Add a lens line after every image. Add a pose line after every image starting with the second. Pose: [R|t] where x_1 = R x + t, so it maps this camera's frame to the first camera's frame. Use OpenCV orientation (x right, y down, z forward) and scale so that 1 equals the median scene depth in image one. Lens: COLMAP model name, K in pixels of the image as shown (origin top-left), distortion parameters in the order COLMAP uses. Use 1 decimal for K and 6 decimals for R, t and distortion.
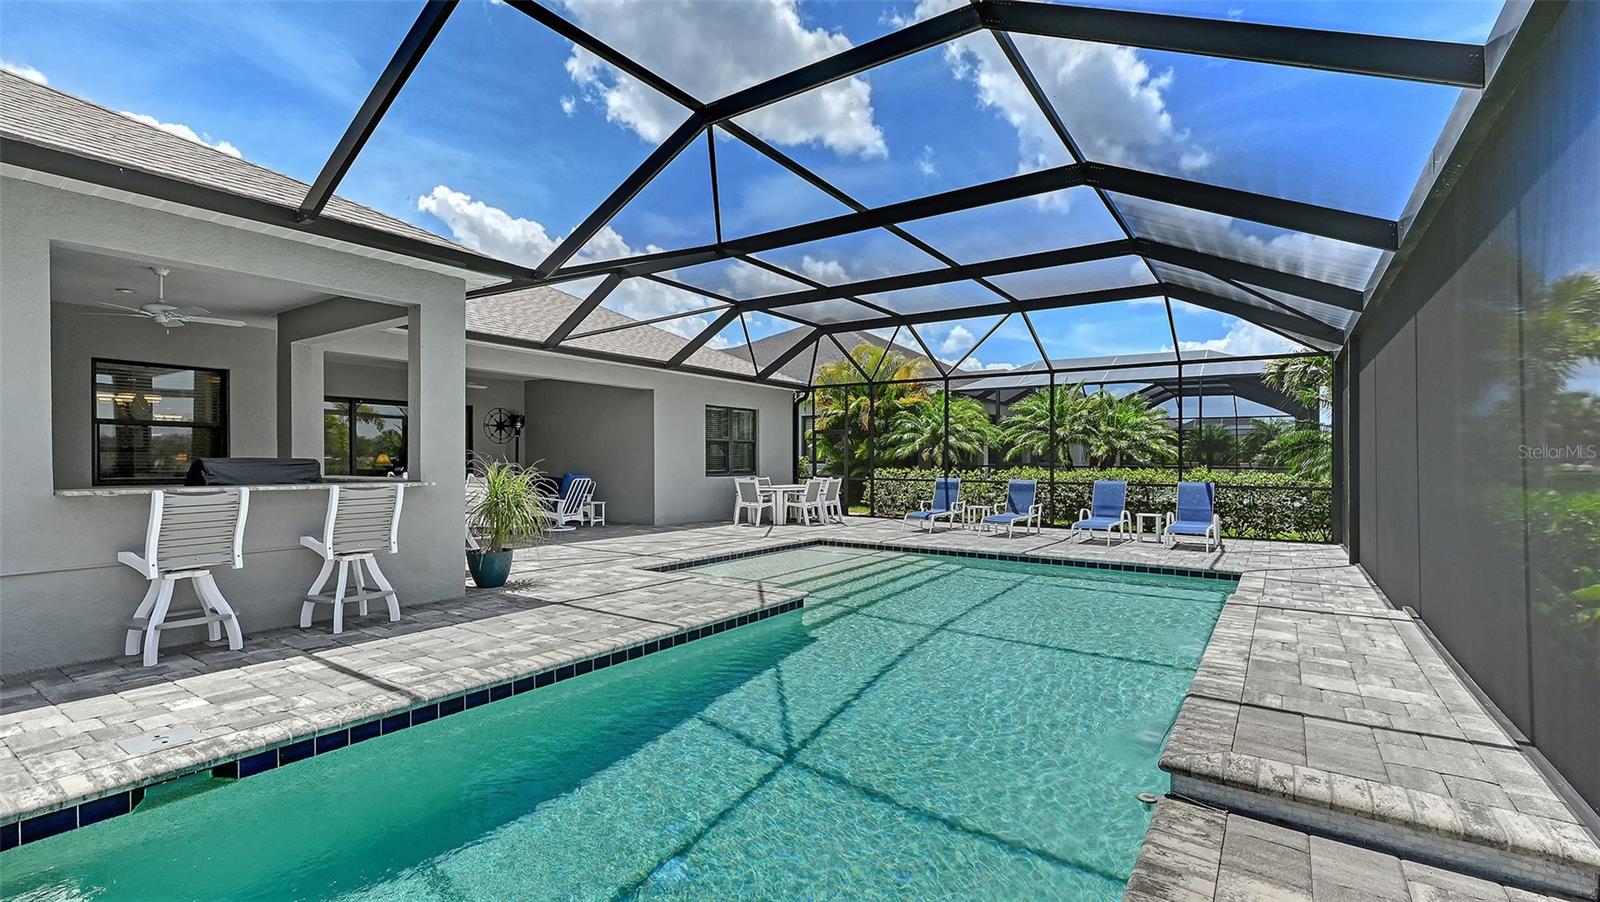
lens RADIAL K [[698.8, 0, 809.6], [0, 698.8, 459.5], [0, 0, 1]] dist [0.002278, 0.000154]
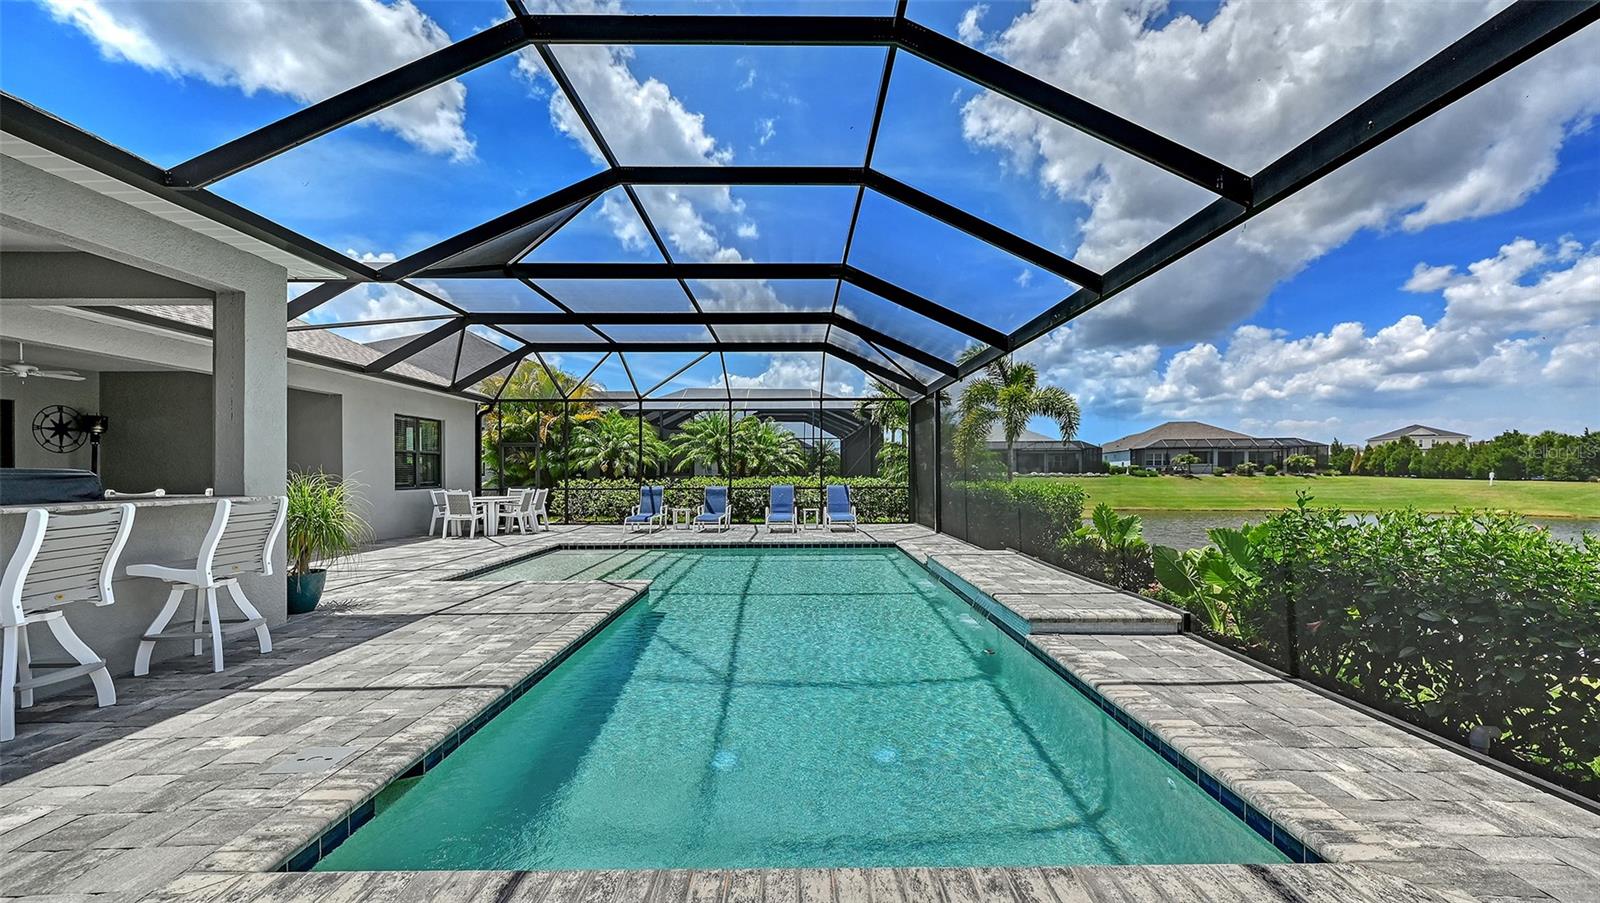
lens RADIAL K [[652.9, 0, 788.9], [0, 652.9, 471.6], [0, 0, 1]] dist [0.003127, -0.000124]
pose [[0.820775, -0.006729, 0.571212, -0.272140], [0.007300, 0.999973, 0.001289, 0.003068], [-0.571205, 0.003112, 0.820802, -0.031701]]
